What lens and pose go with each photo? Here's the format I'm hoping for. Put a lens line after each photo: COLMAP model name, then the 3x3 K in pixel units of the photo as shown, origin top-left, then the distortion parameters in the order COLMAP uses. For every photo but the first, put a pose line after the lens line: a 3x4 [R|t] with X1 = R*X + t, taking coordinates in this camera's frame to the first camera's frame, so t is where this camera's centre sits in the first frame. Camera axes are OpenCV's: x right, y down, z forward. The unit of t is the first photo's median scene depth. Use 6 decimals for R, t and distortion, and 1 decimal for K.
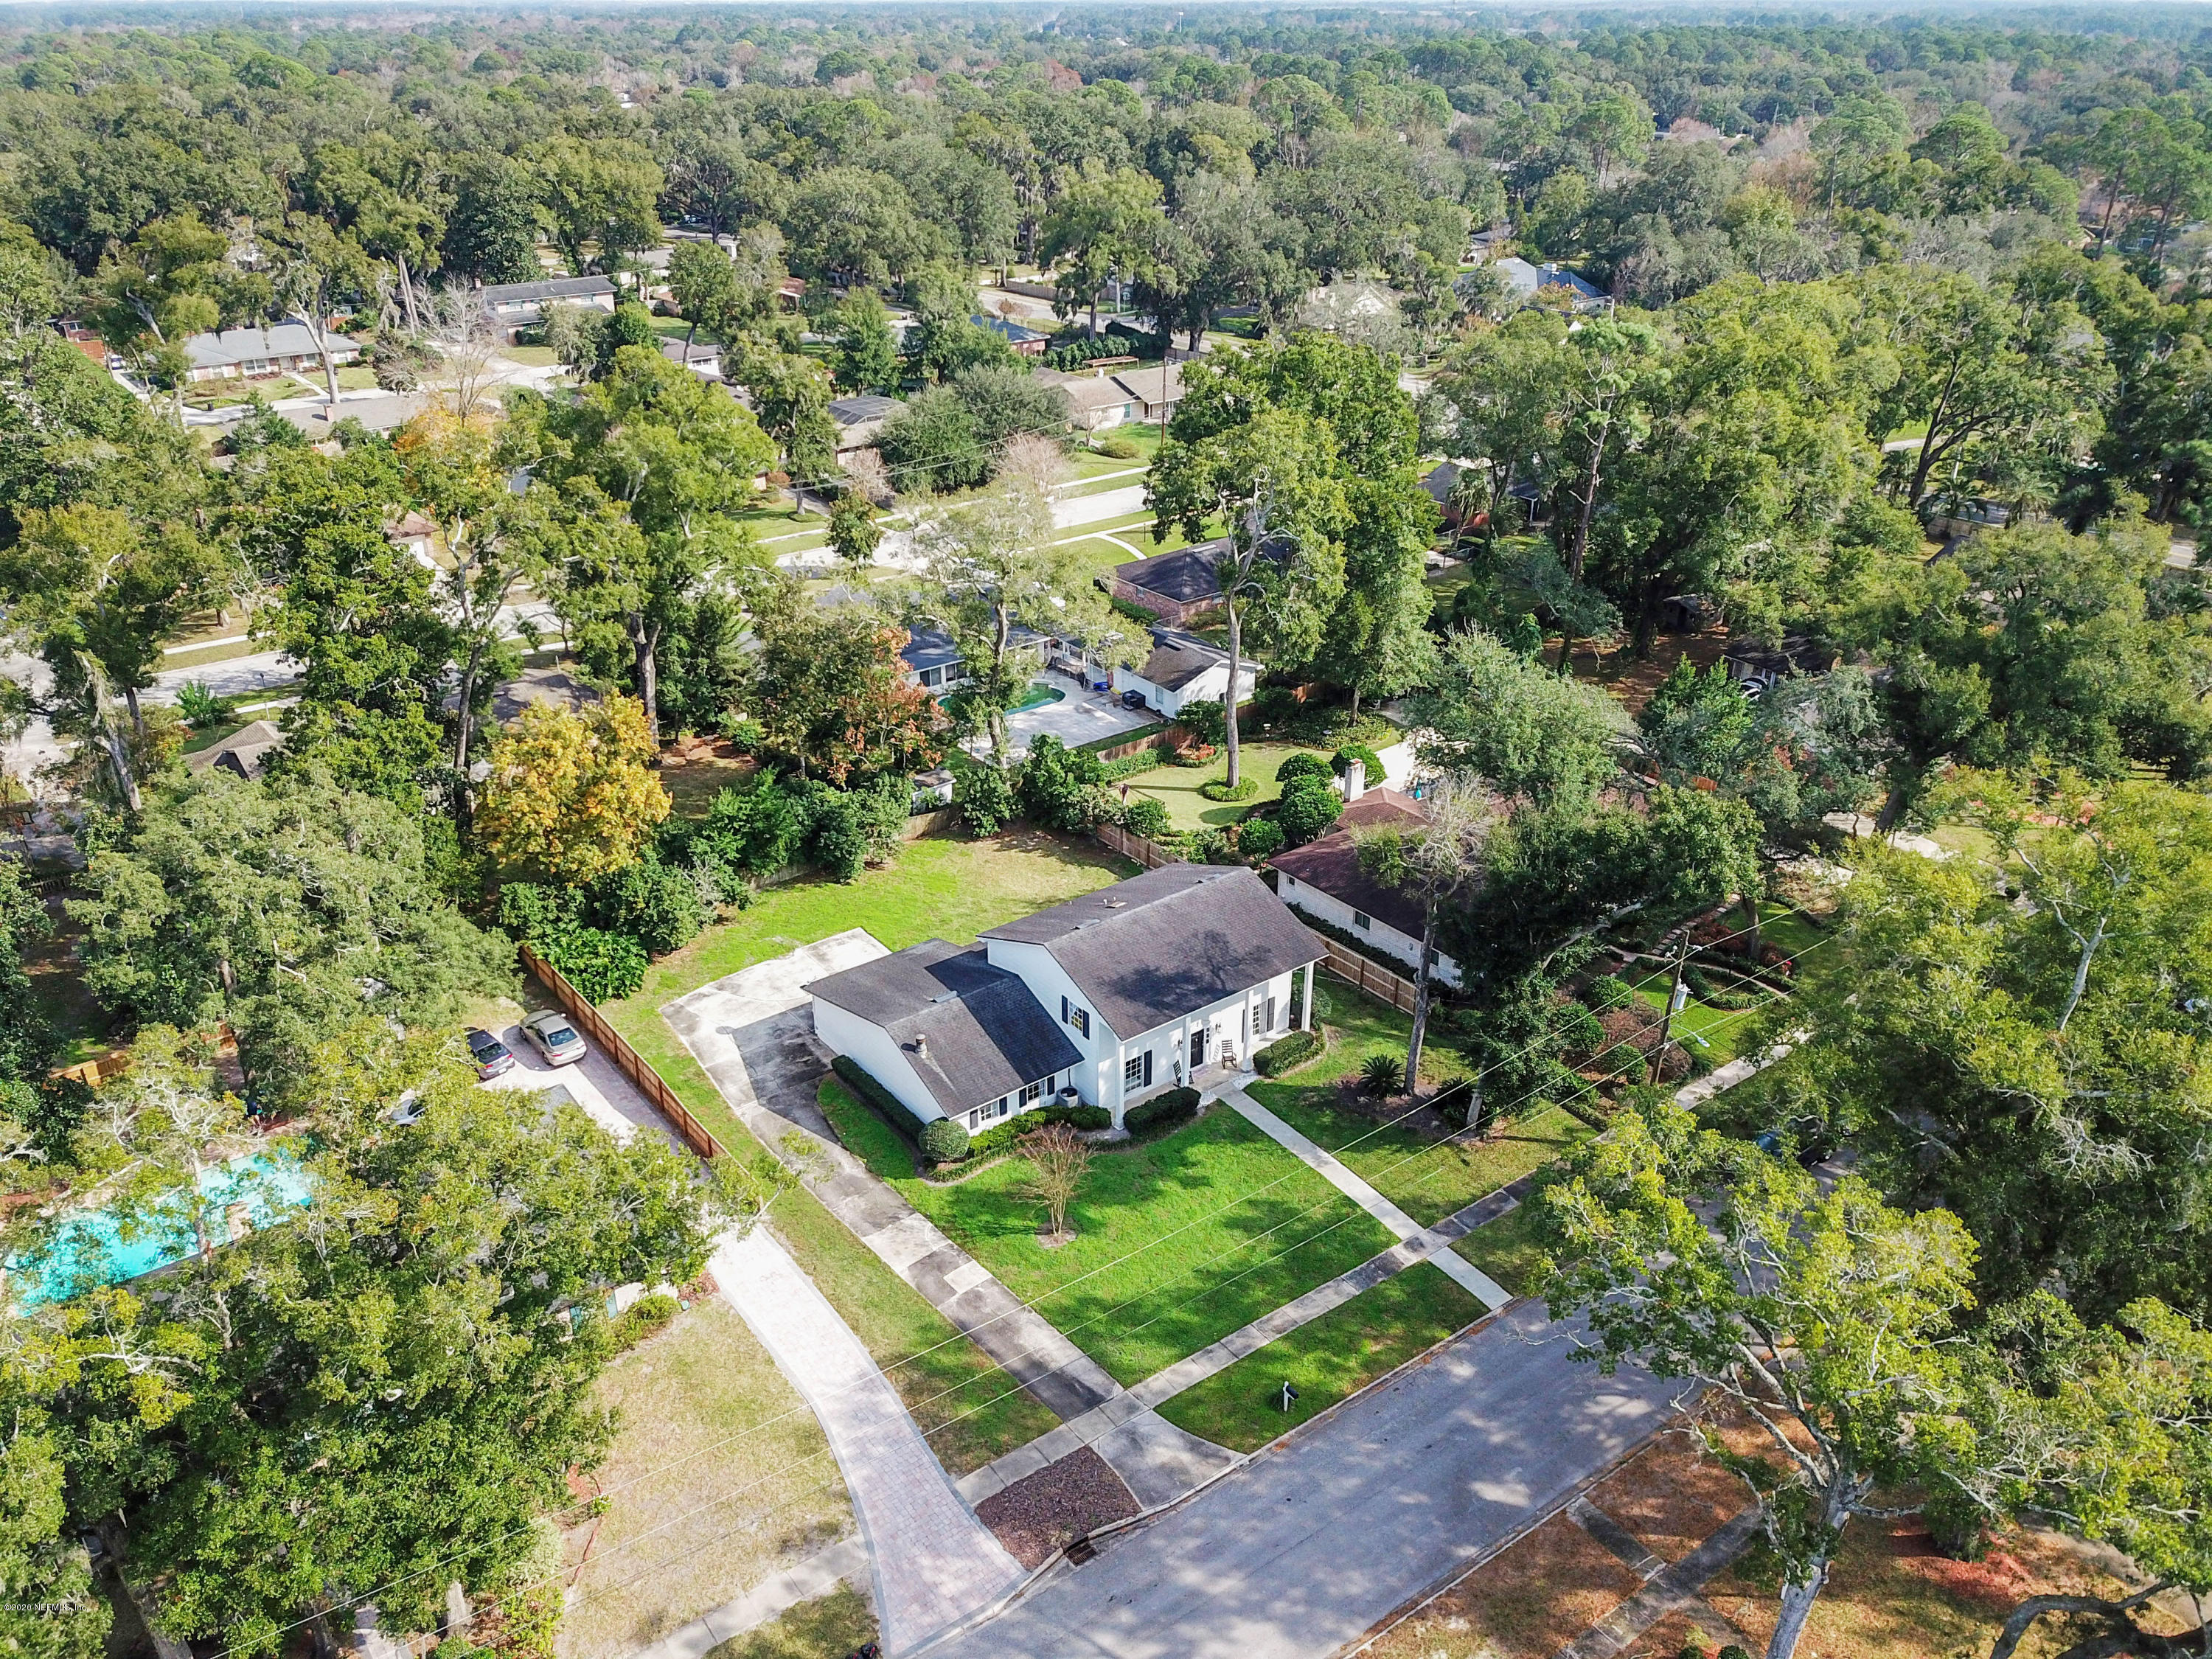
lens RADIAL K [[1688.9, 0, 1105.2], [0, 1688.9, 825.5], [0, 0, 1]] dist [0.010663, -0.009163]
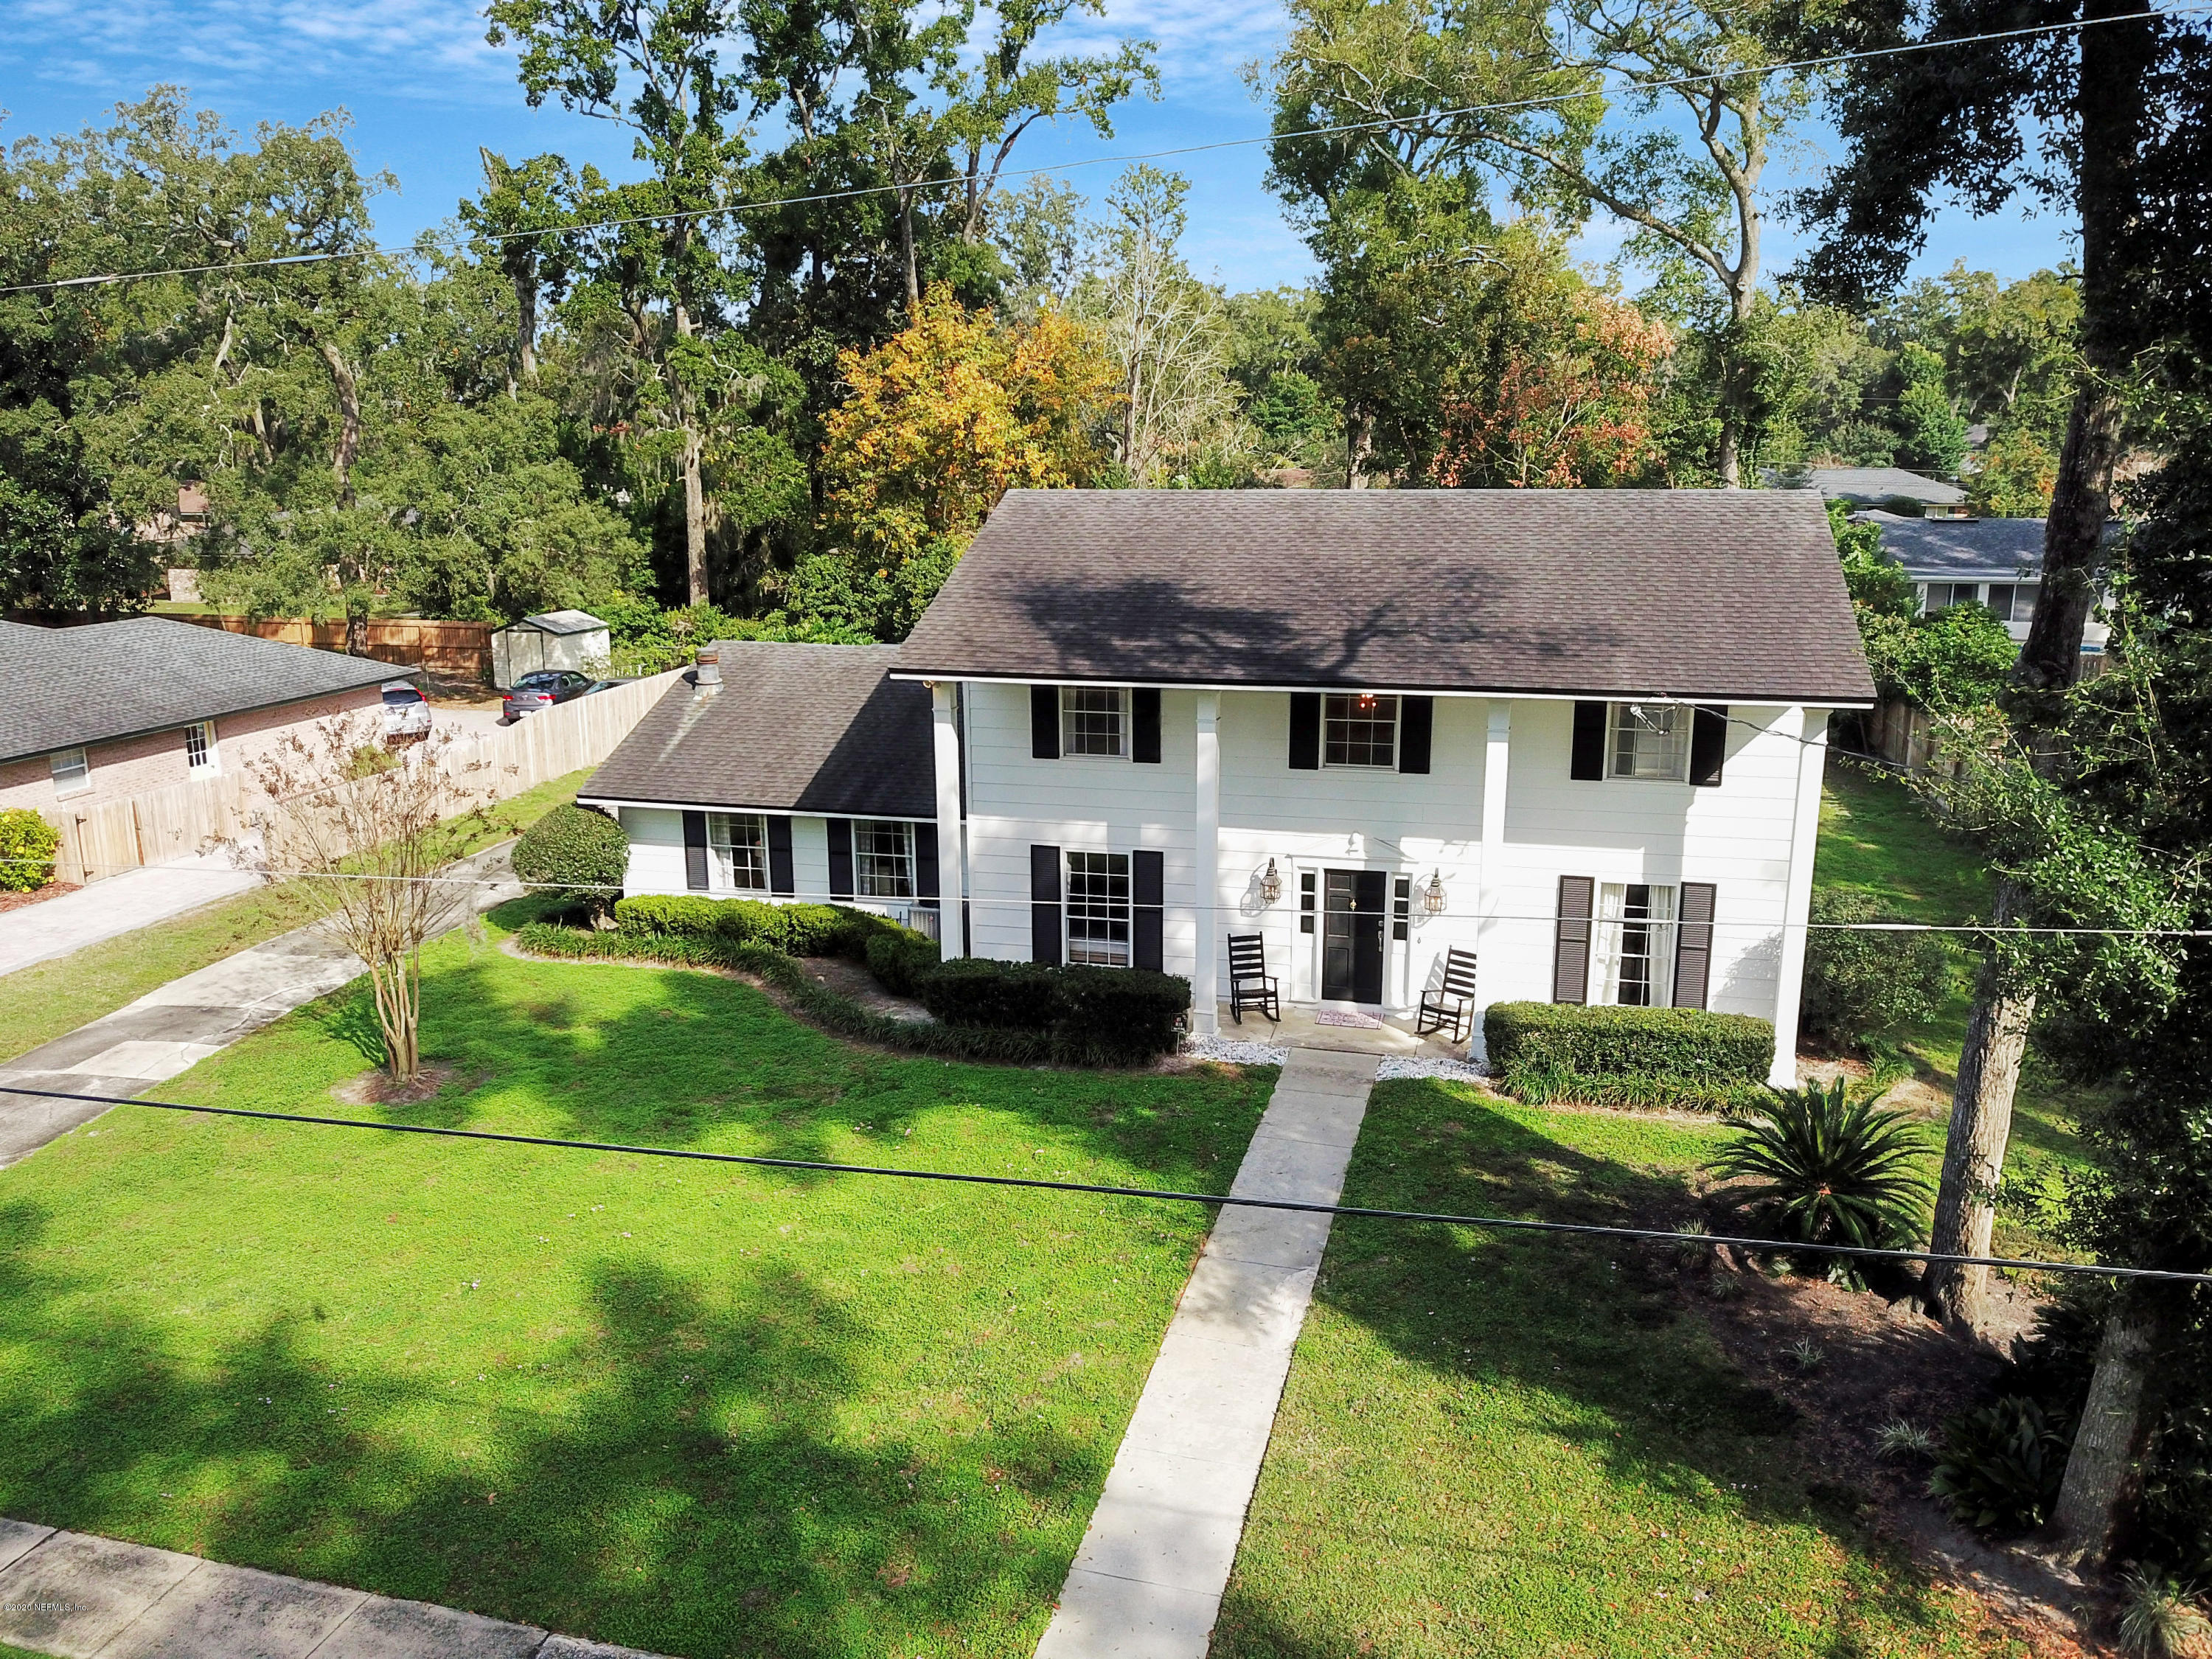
lens RADIAL K [[1688.9, 0, 1109.9], [0, 1688.9, 834.2], [0, 0, 1]] dist [0.010663, -0.009163]
pose [[0.622658, 0.183353, -0.760710, 0.275834], [-0.333484, 0.941633, -0.046004, 0.154038], [0.707874, 0.282329, 0.647460, 0.812914]]
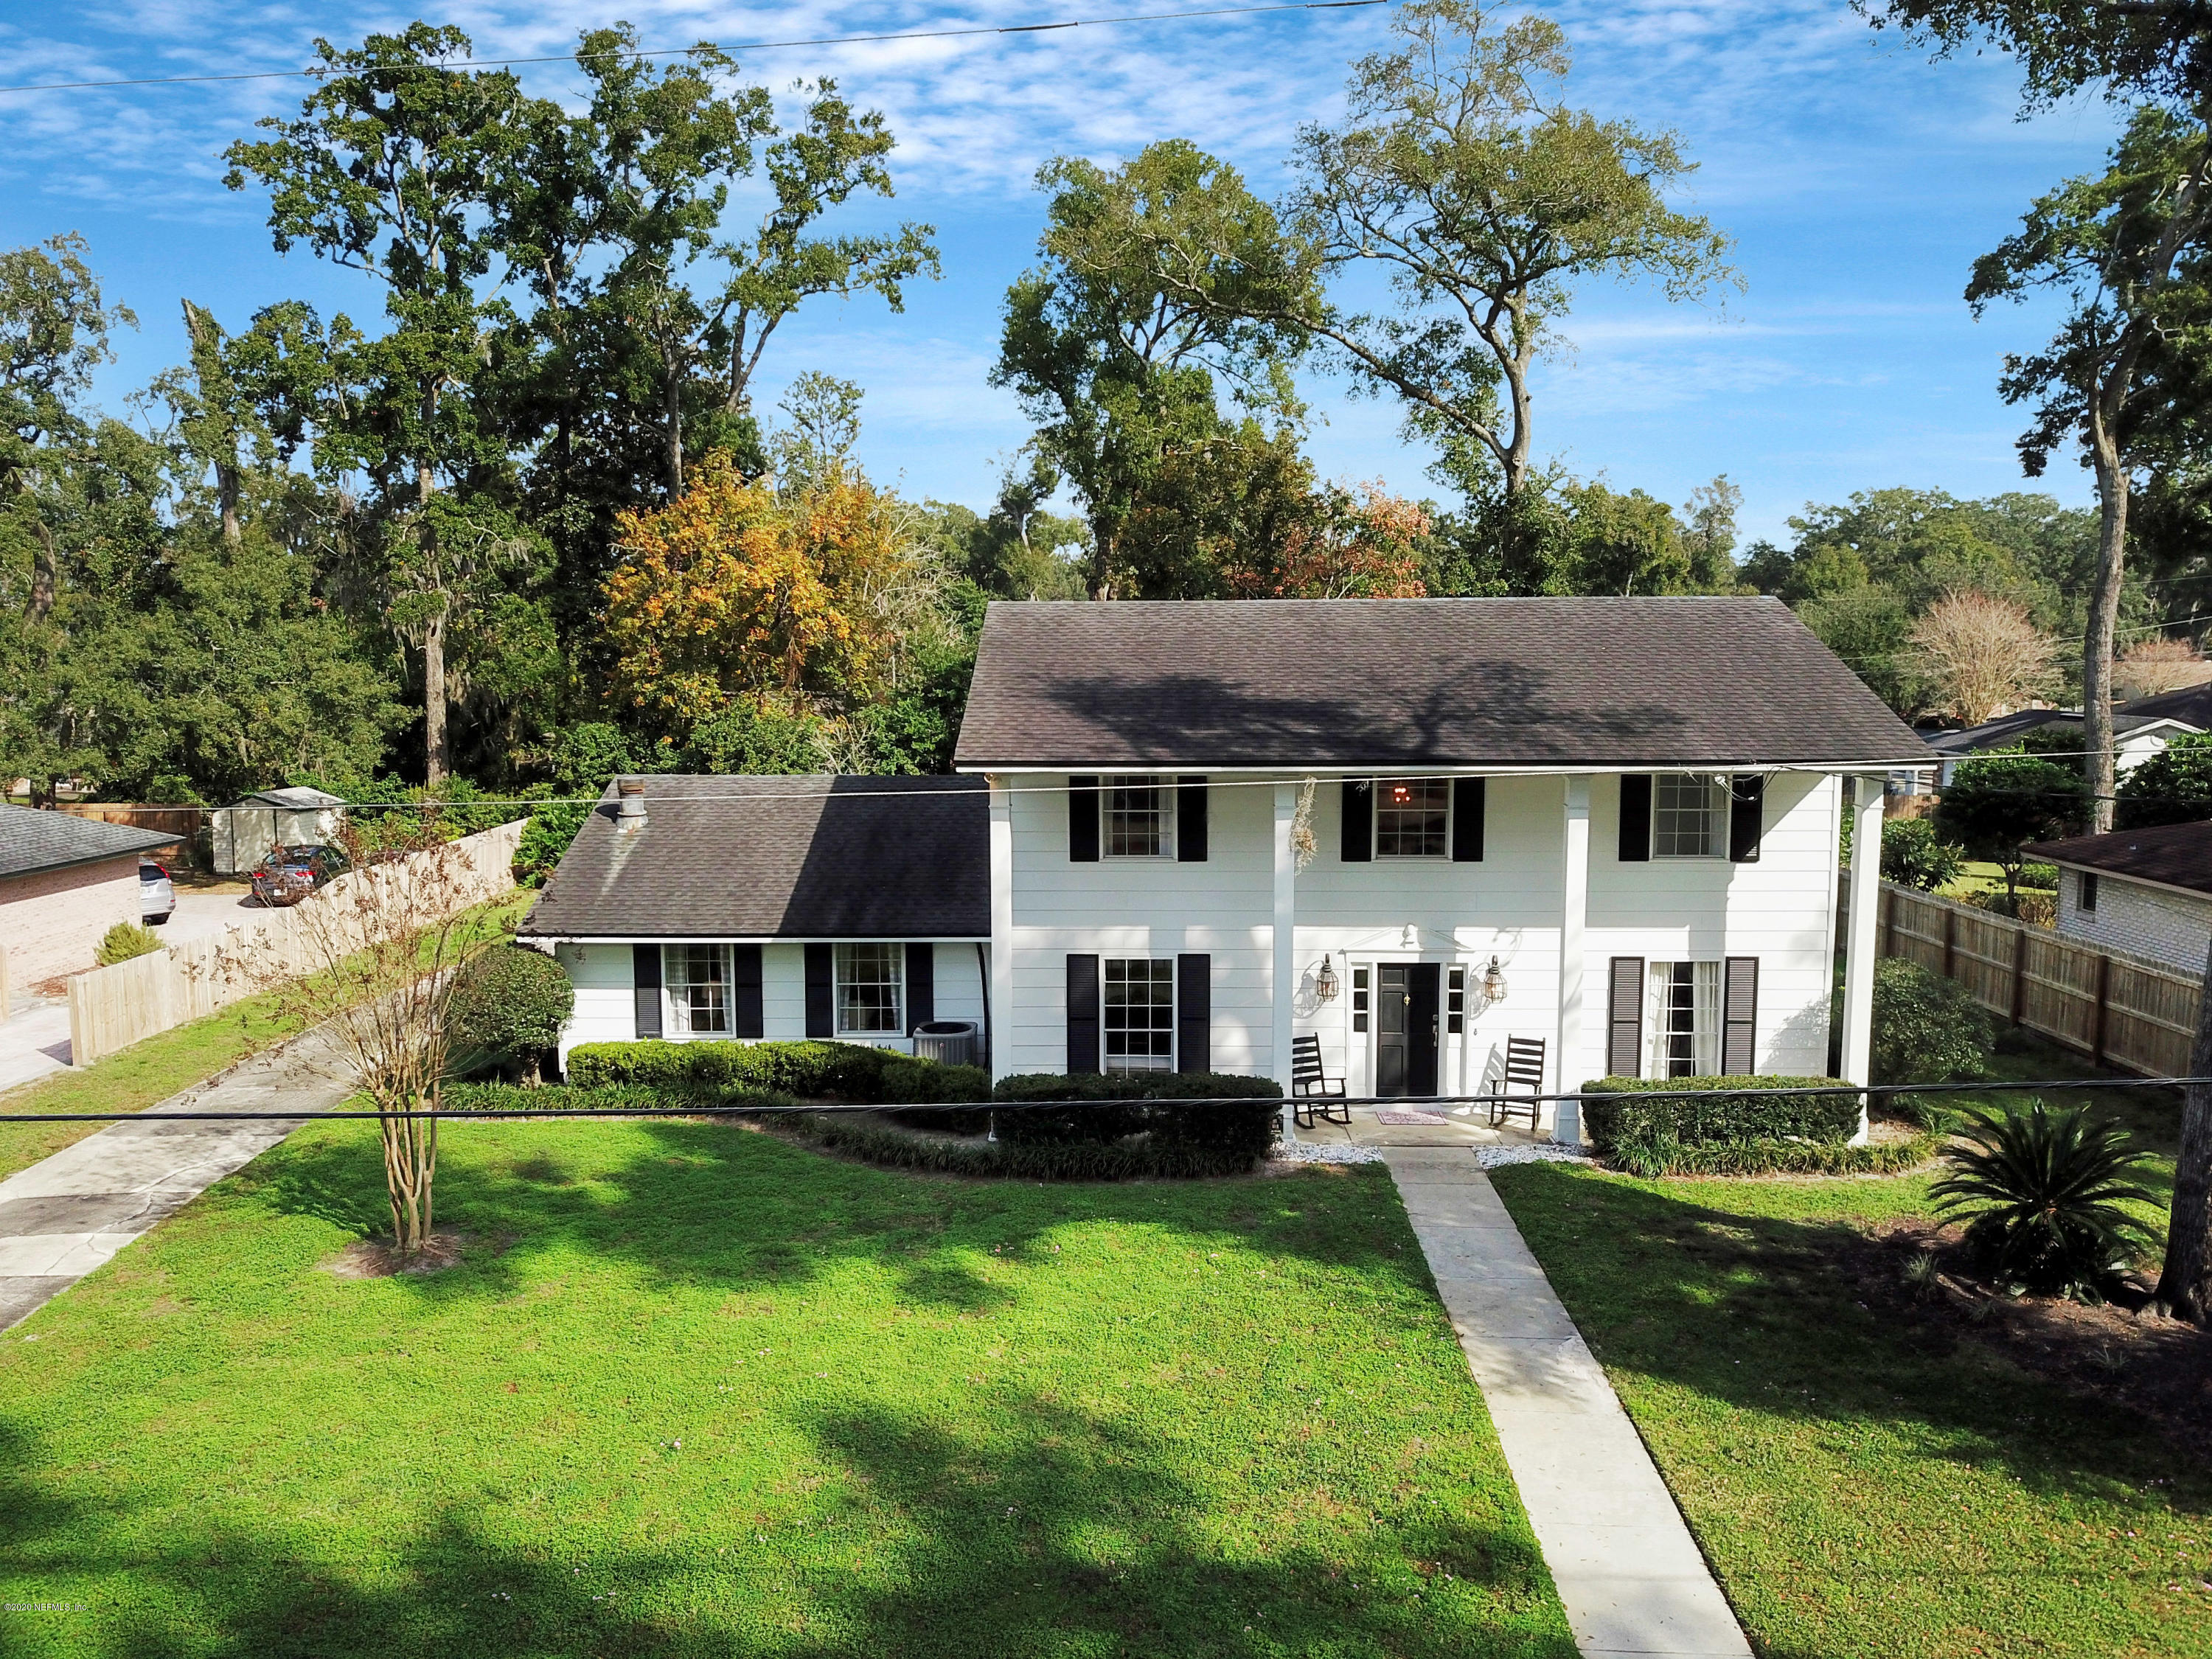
lens RADIAL K [[1688.9, 0, 1106.2], [0, 1688.9, 832.4], [0, 0, 1]] dist [0.010663, -0.009163]
pose [[0.783925, 0.069210, -0.616985, 0.209982], [-0.266615, 0.934997, -0.233872, 0.197074], [0.560693, 0.347836, 0.751421, 0.776797]]
